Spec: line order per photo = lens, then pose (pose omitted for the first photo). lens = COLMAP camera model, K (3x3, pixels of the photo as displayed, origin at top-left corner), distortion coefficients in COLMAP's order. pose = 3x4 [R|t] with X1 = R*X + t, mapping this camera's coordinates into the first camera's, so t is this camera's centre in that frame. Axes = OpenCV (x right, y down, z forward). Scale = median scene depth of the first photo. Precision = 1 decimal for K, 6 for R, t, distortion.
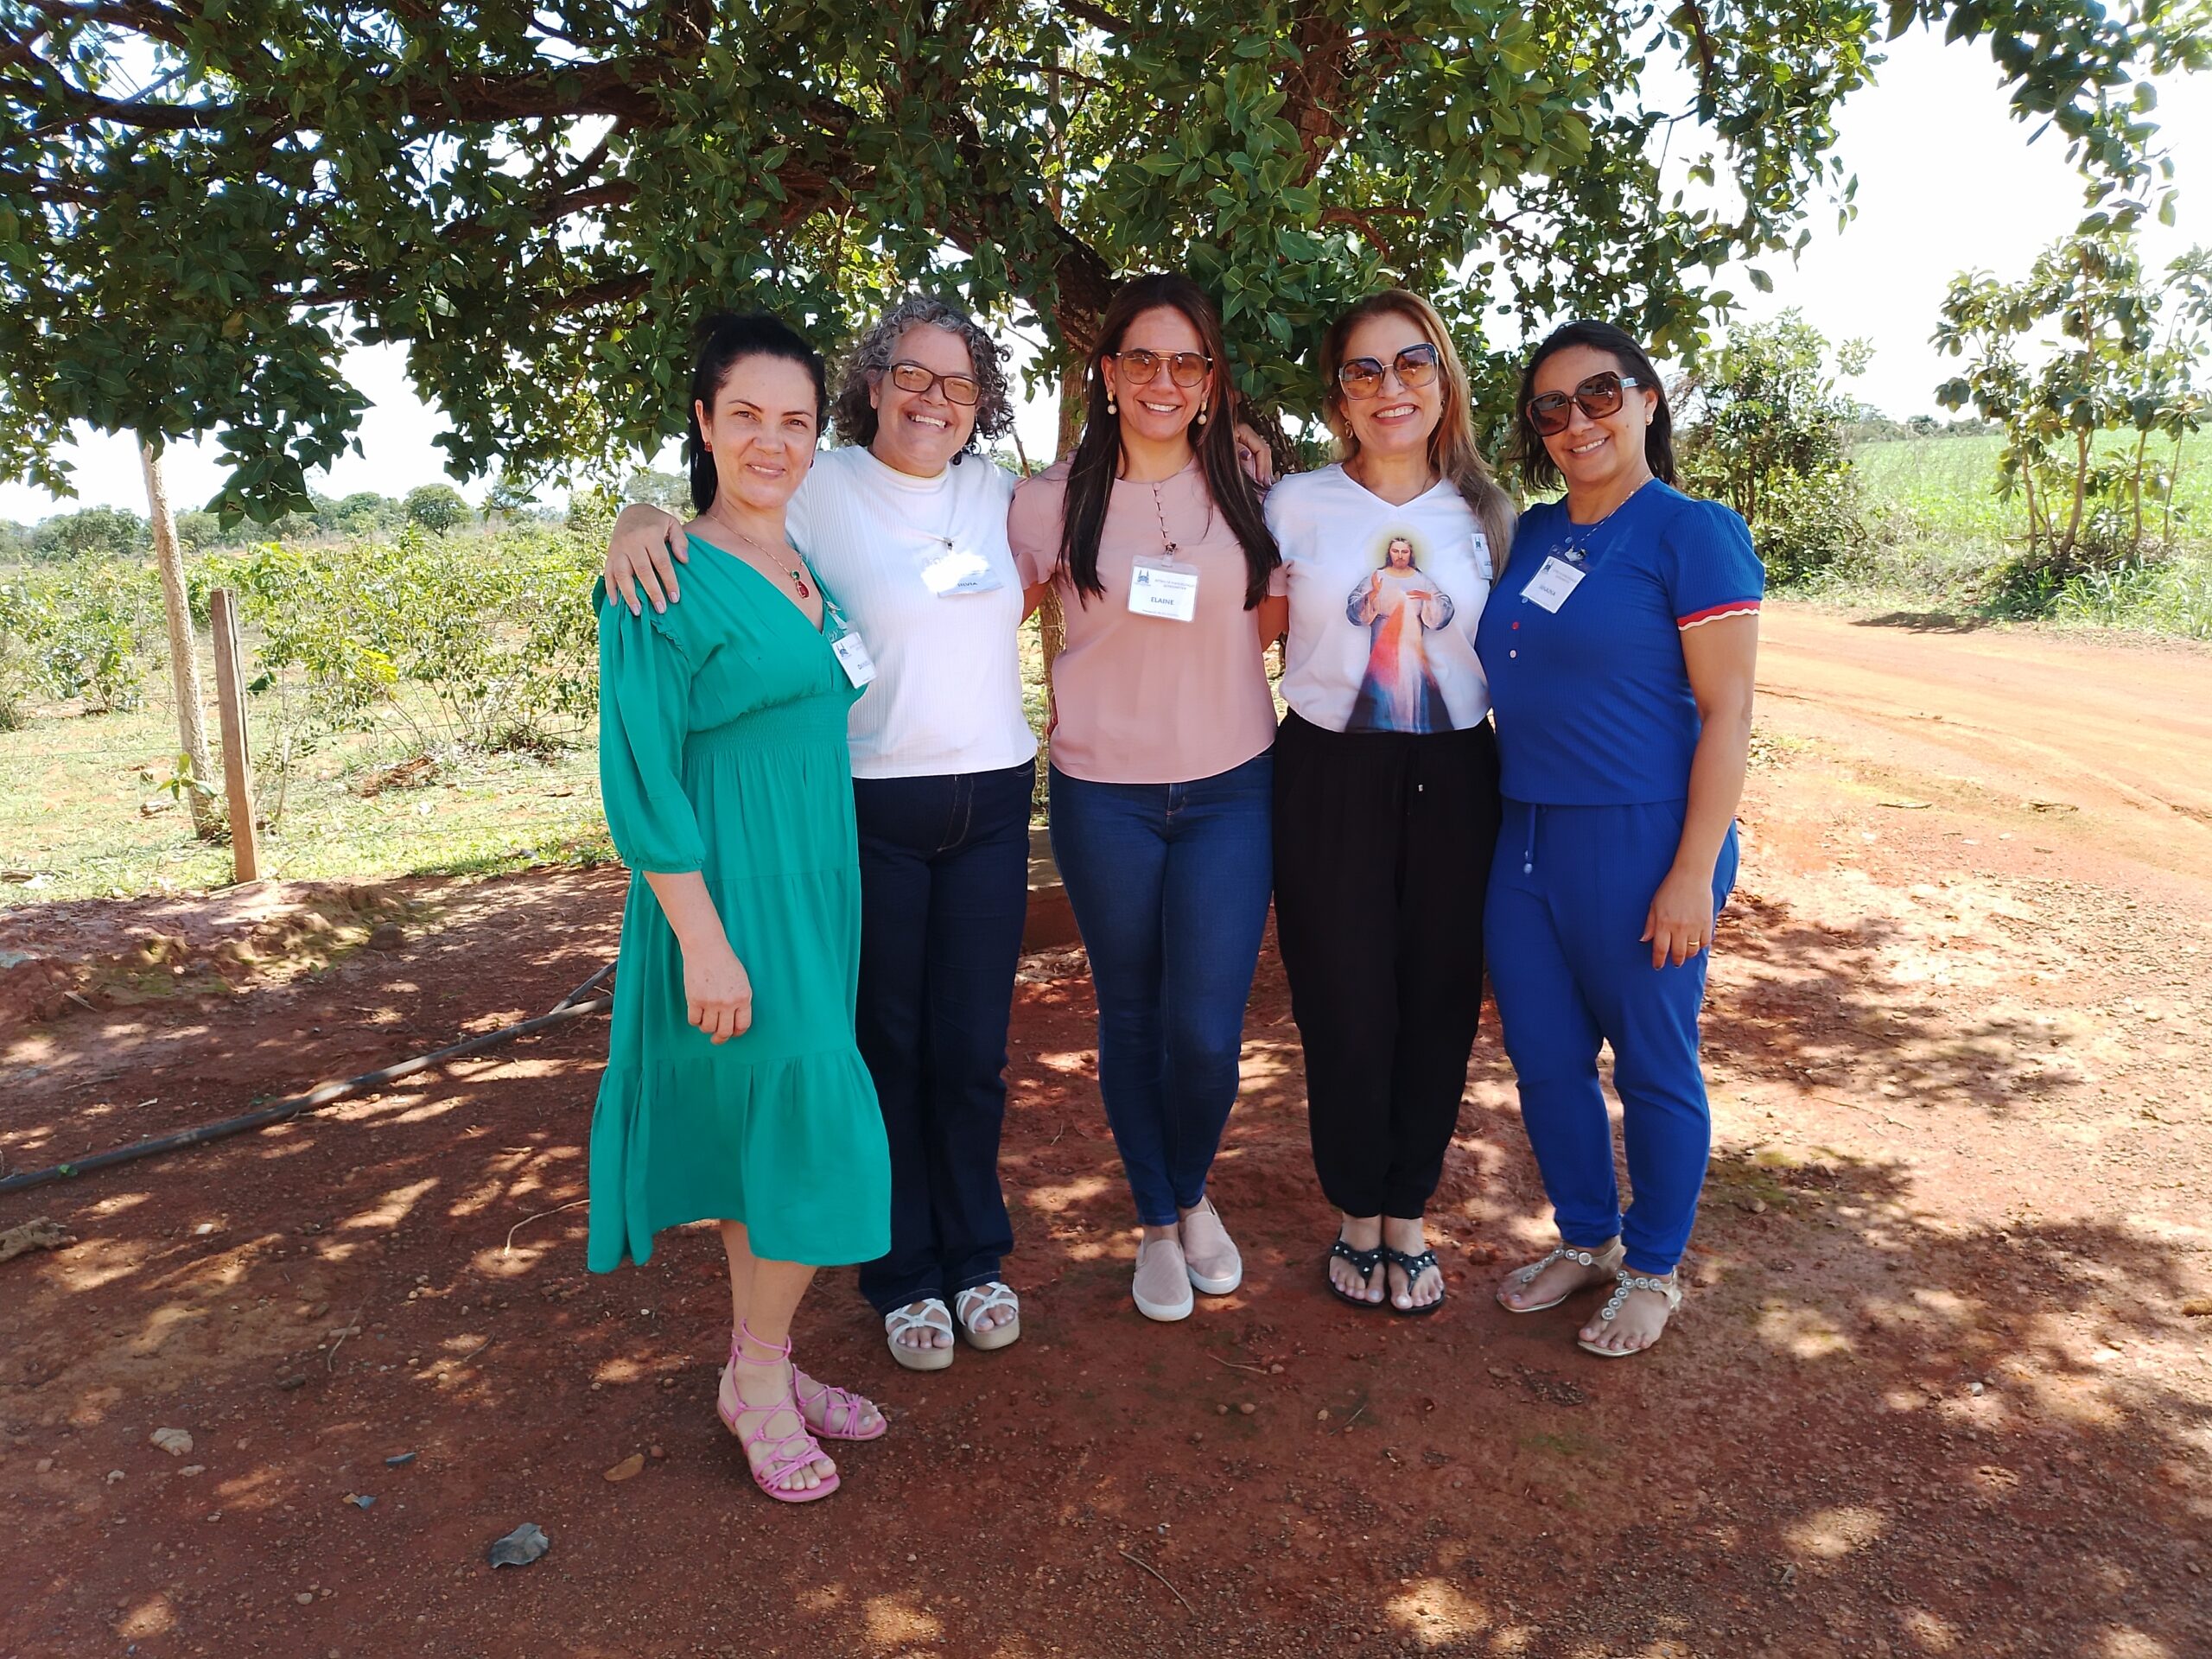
lens RADIAL K [[1653.2, 0, 1118.0], [0, 1653.2, 836.0], [0, 0, 1]] dist [0.056274, -0.080131]
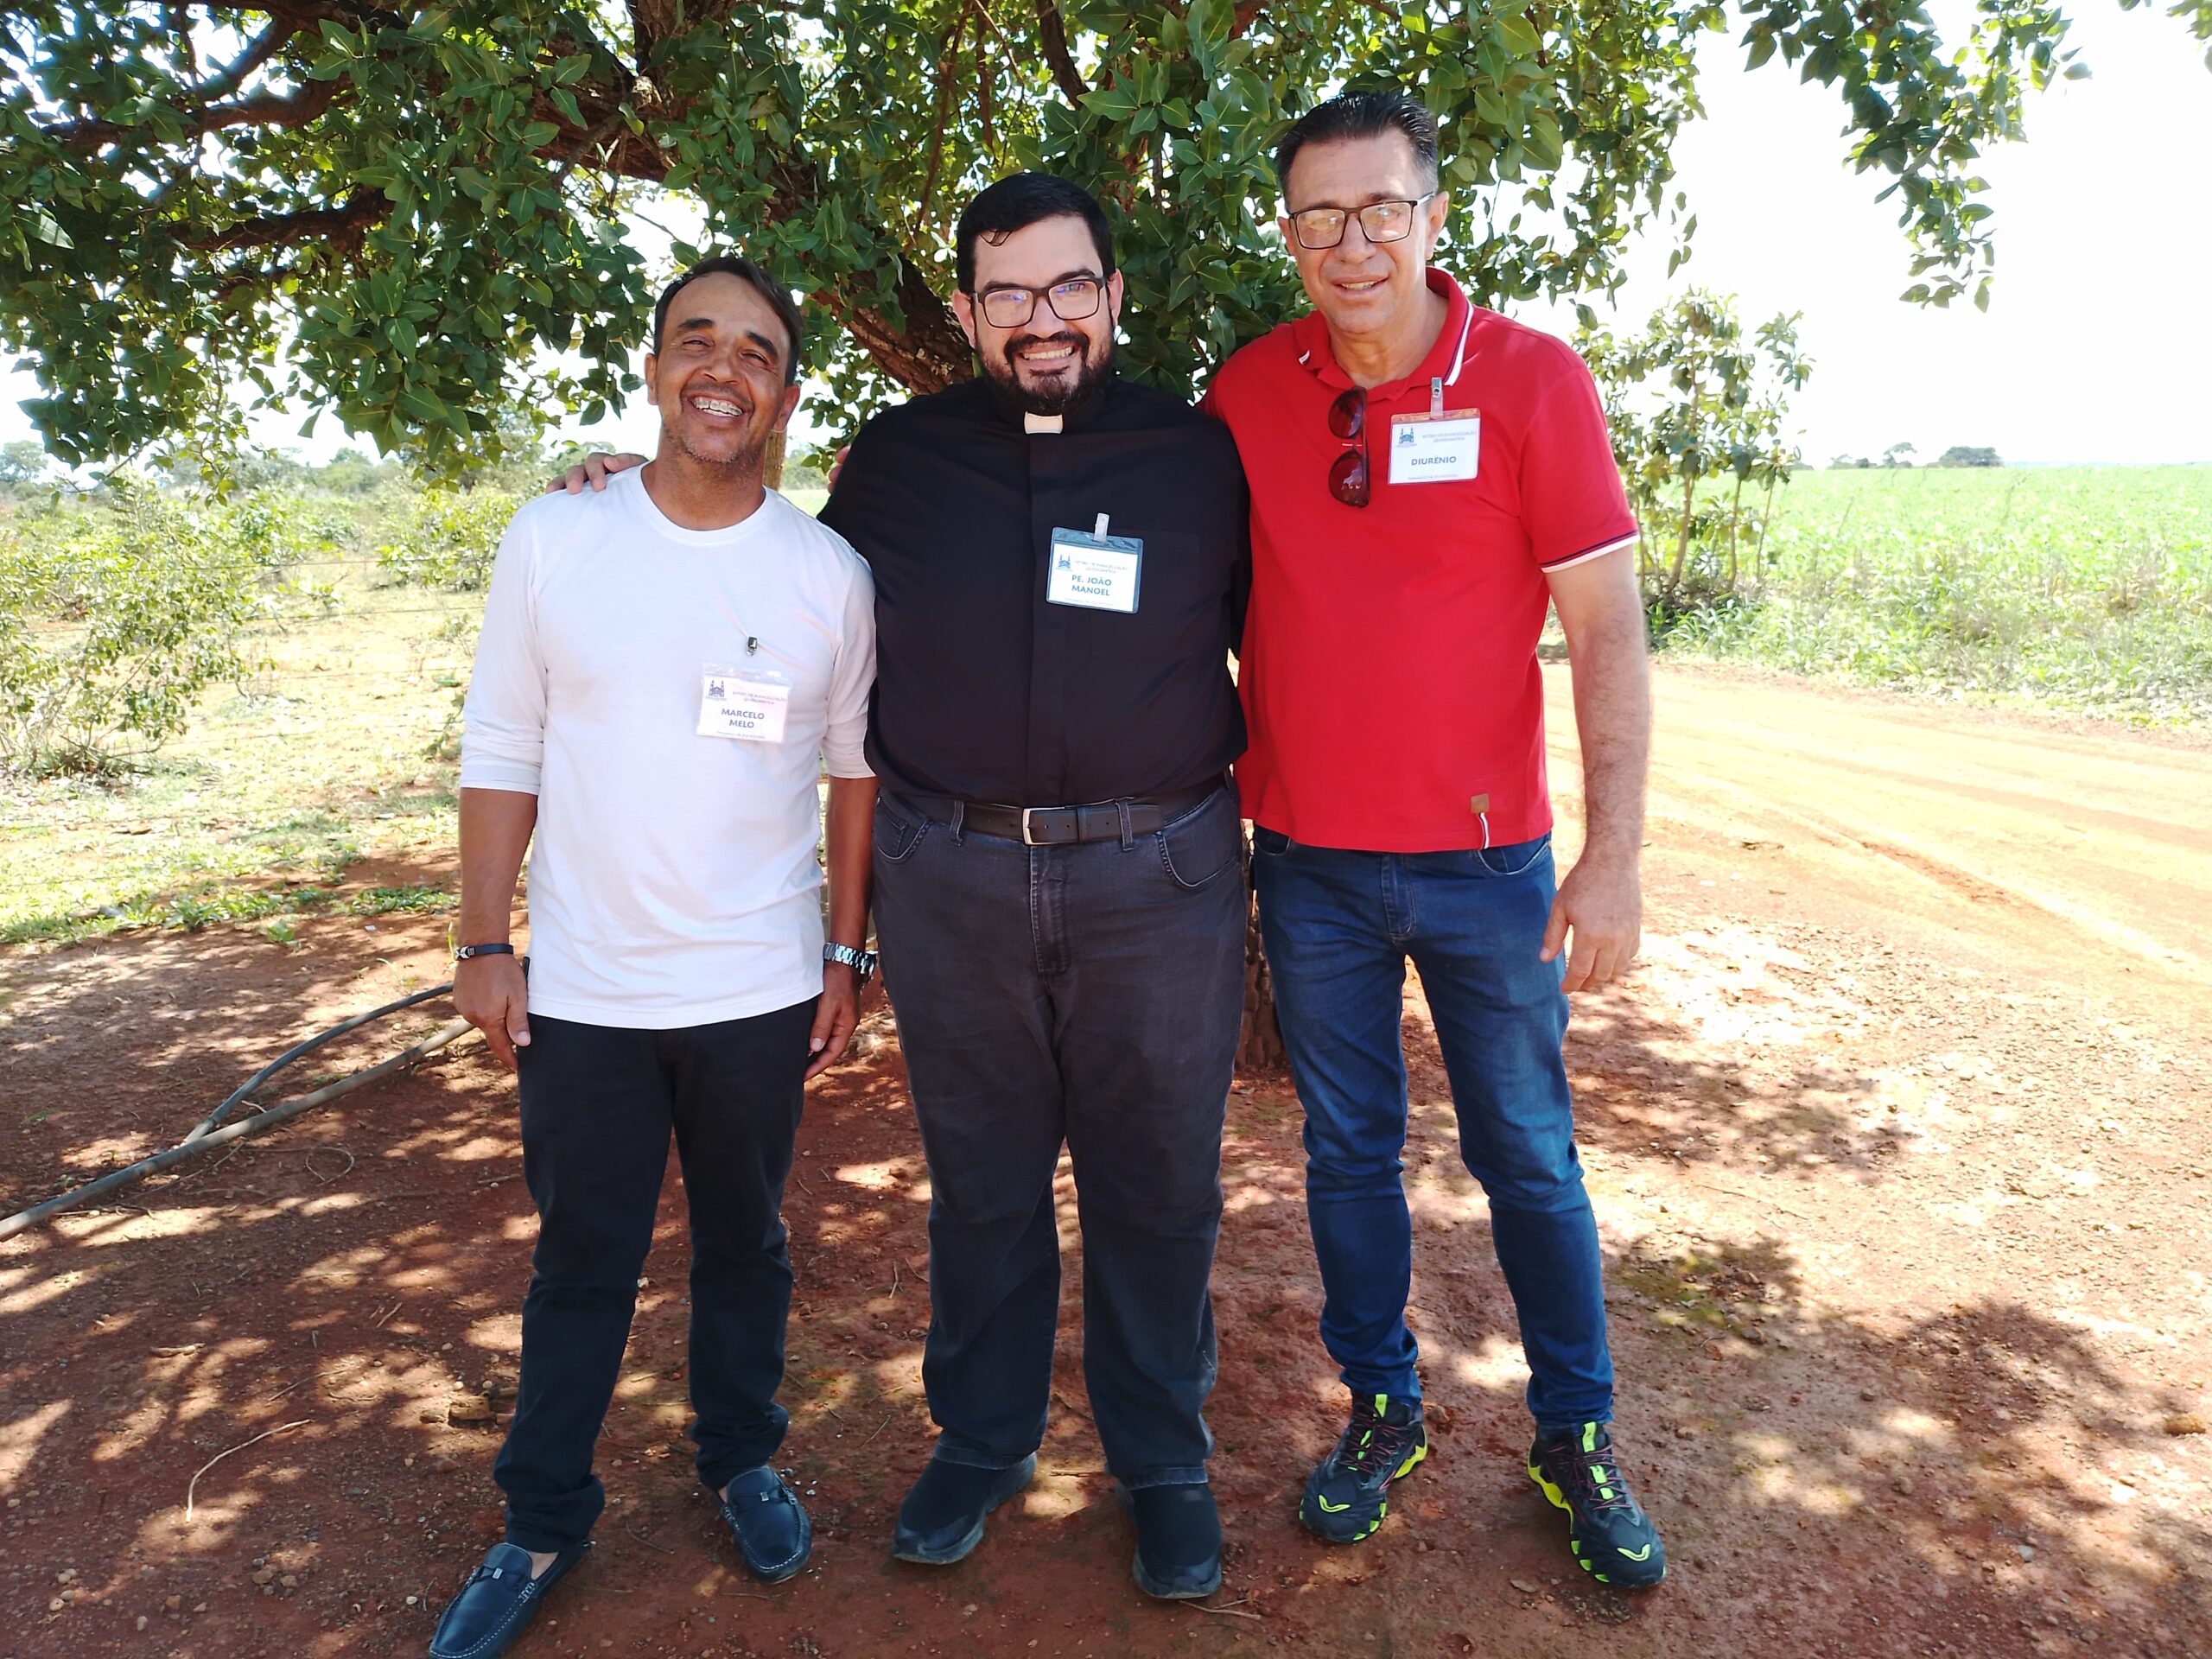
lens RADIAL K [[1653.2, 0, 1118.0], [0, 1653.2, 836.0], [0, 0, 1]] dist [0.056274, -0.080131]
pose [[0.972916, -0.005755, 0.231088, -0.065147], [0.006815, 0.999970, -0.003790, -0.021679], [-0.231060, 0.005262, 0.972925, 0.088941]]
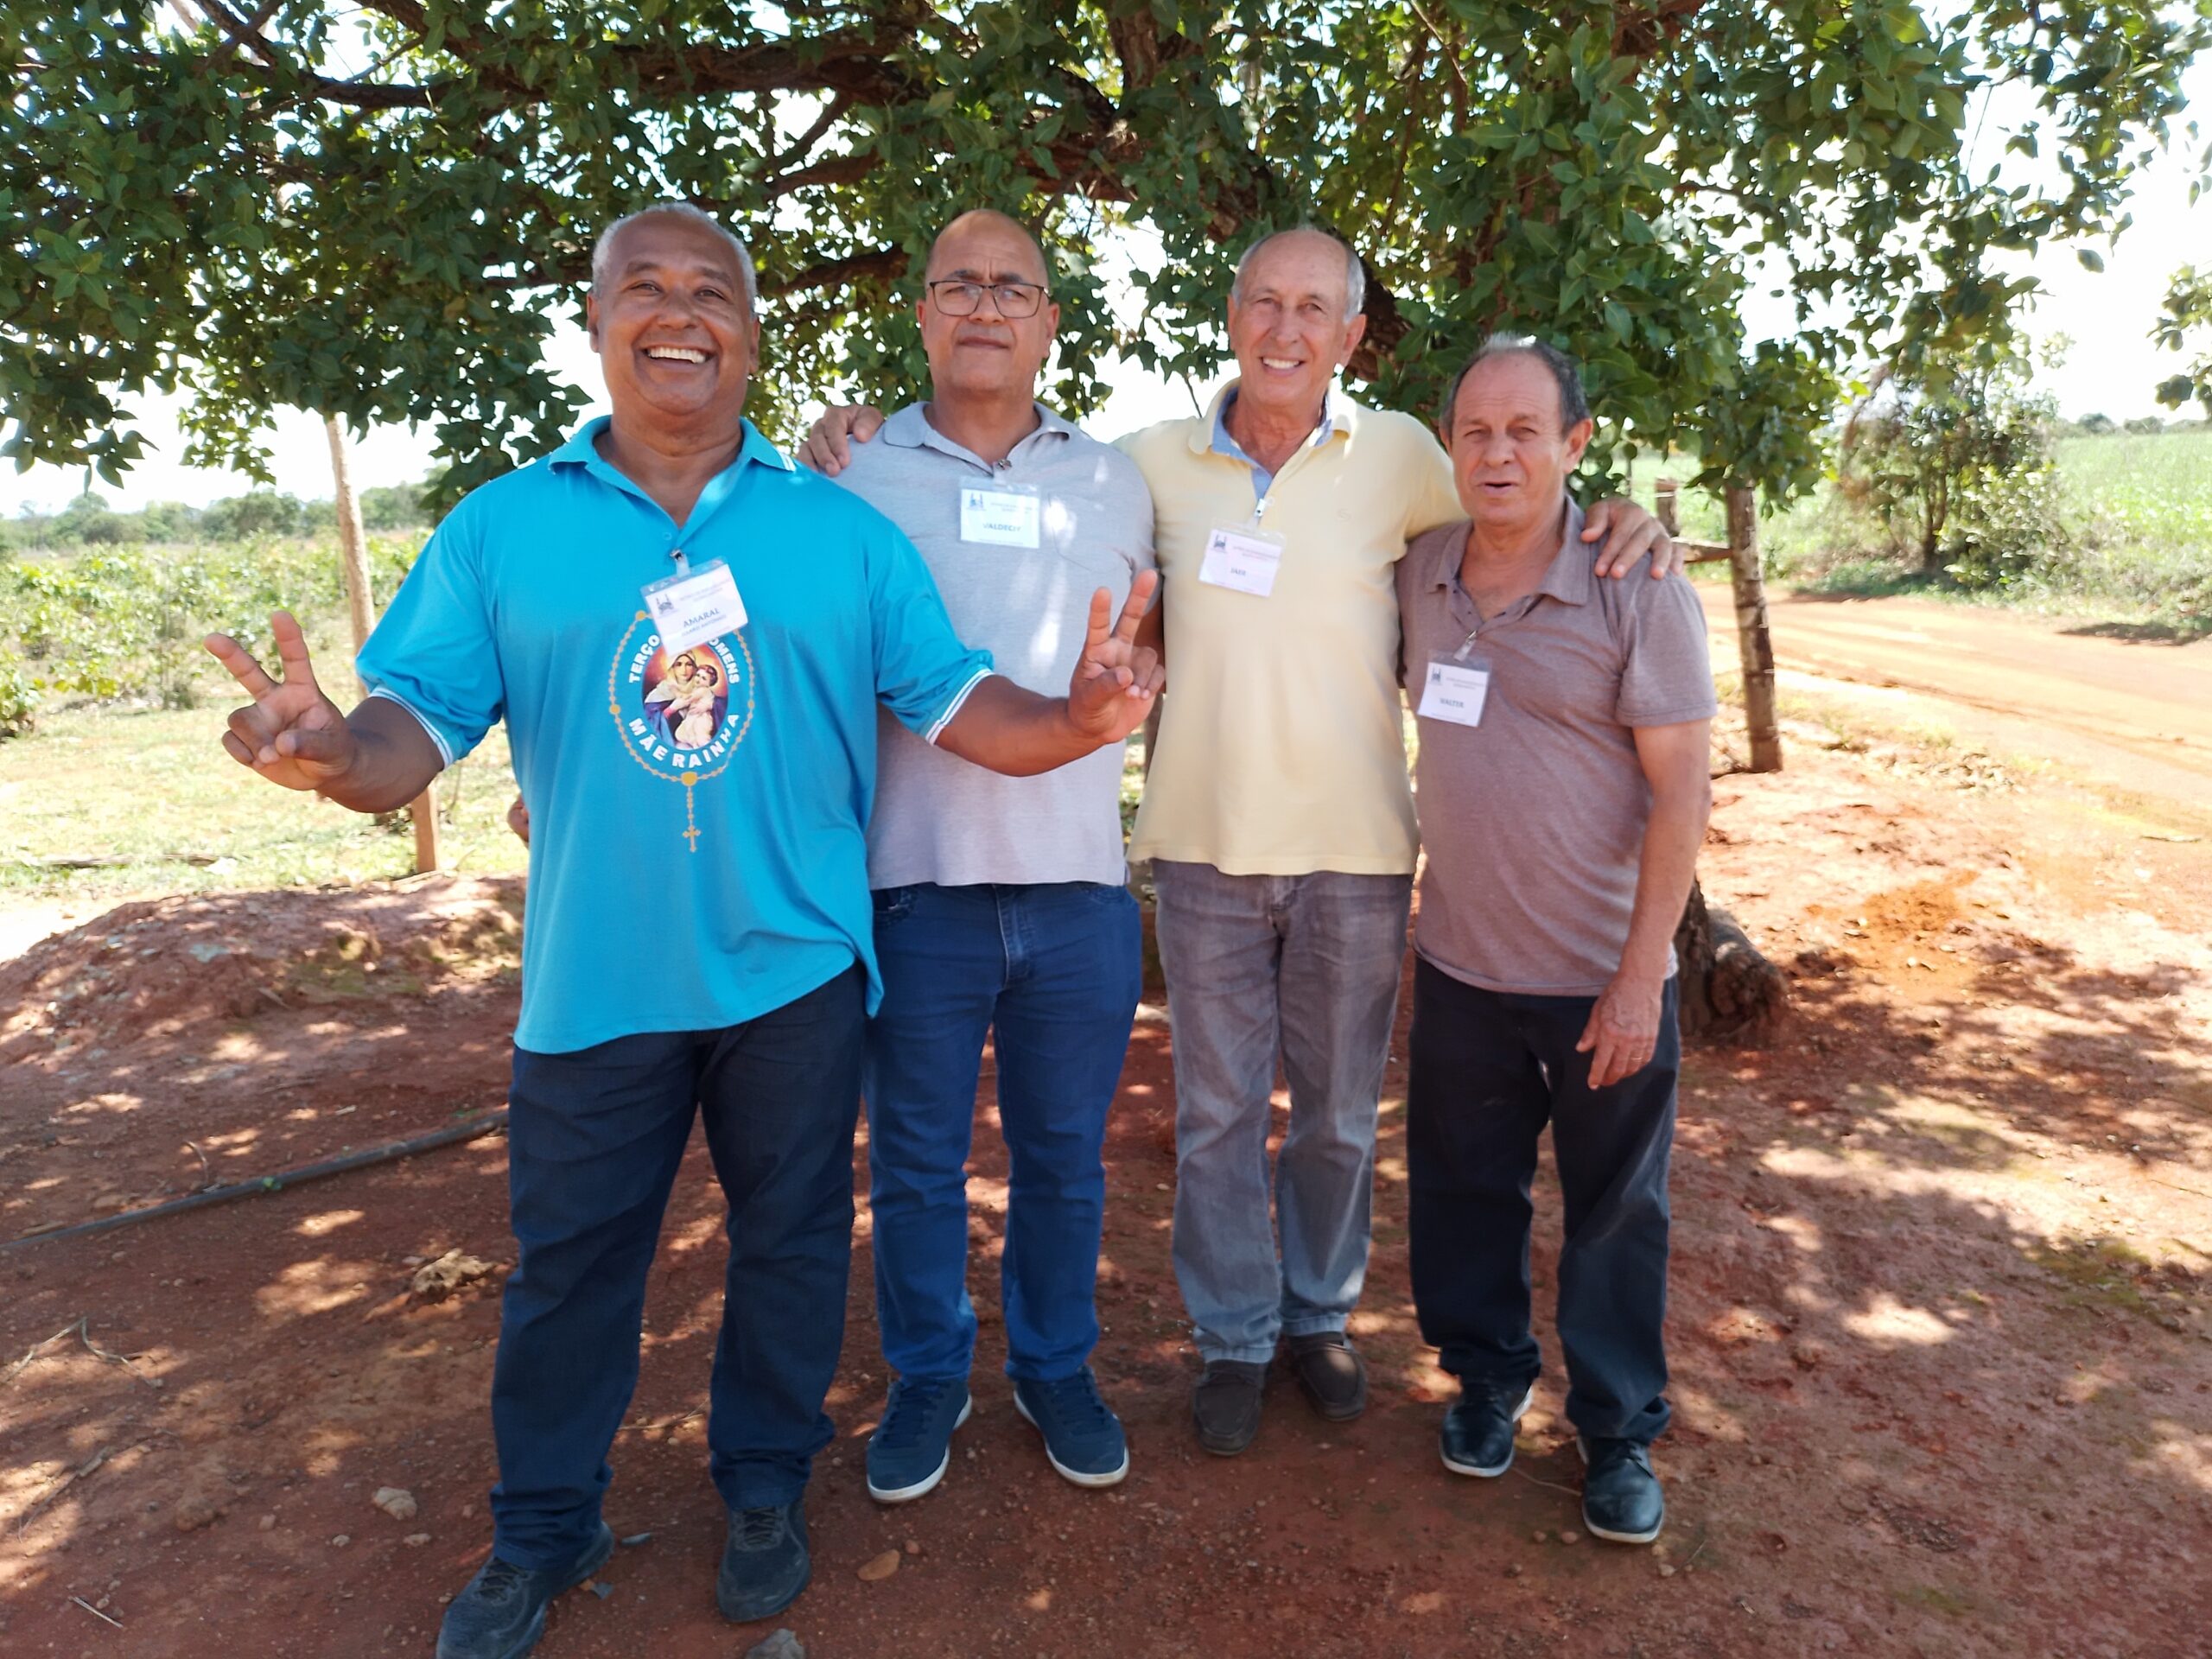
lens RADIAL K [[1659.5, 0, 1113.3], [0, 1659.5, 834.6], [0, 0, 1]] dist [0.052497, -0.071490]
pose [[0.996889, 0.025304, -0.074641, -0.040800], [-0.025052, 0.999677, 0.004314, -0.009793], [0.074726, -0.002431, 0.997201, 0.037176]]
